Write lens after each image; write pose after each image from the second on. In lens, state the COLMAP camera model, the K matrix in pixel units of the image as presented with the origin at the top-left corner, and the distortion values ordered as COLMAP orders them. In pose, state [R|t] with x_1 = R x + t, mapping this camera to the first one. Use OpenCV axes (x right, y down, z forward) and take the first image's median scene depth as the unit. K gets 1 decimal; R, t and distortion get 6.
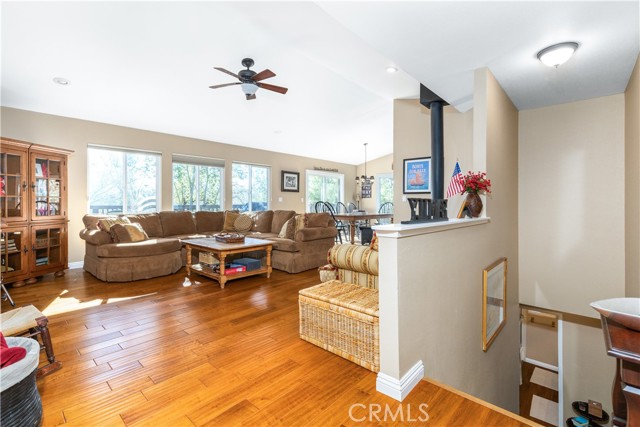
lens RADIAL K [[298.4, 0, 313.7], [0, 298.4, 203.5], [0, 0, 1]] dist [0.000365, -0.000032]
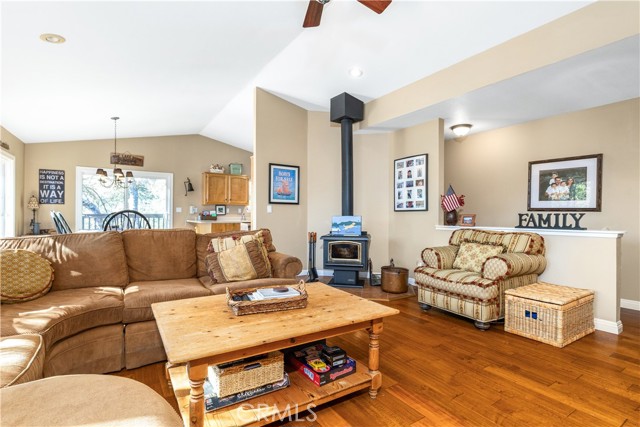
lens RADIAL K [[317.4, 0, 317.2], [0, 317.4, 212.6], [0, 0, 1]] dist [-0.000314, 0.000083]
pose [[0.233831, 0.007309, 0.972250, -0.672983], [-0.004536, 0.999969, -0.006426, -0.001429], [-0.972267, -0.002908, 0.233857, 0.804664]]
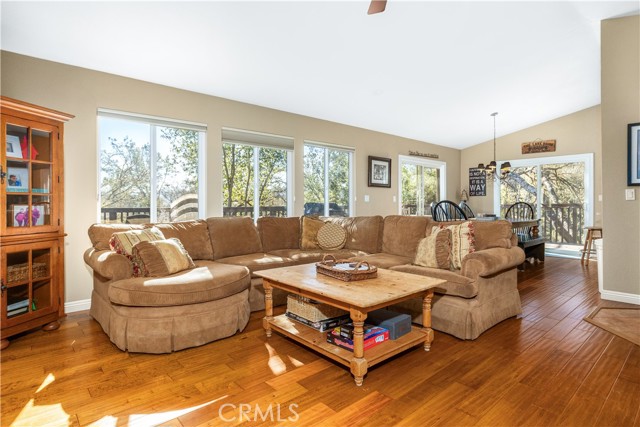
lens RADIAL K [[343.0, 0, 316.9], [0, 343.0, 203.3], [0, 0, 1]] dist [-0.002620, 0.000055]
pose [[0.995168, -0.003774, -0.098118, -0.263670], [0.003393, 0.999986, -0.004052, 0.000591], [0.098132, 0.003700, 0.995167, 0.379331]]
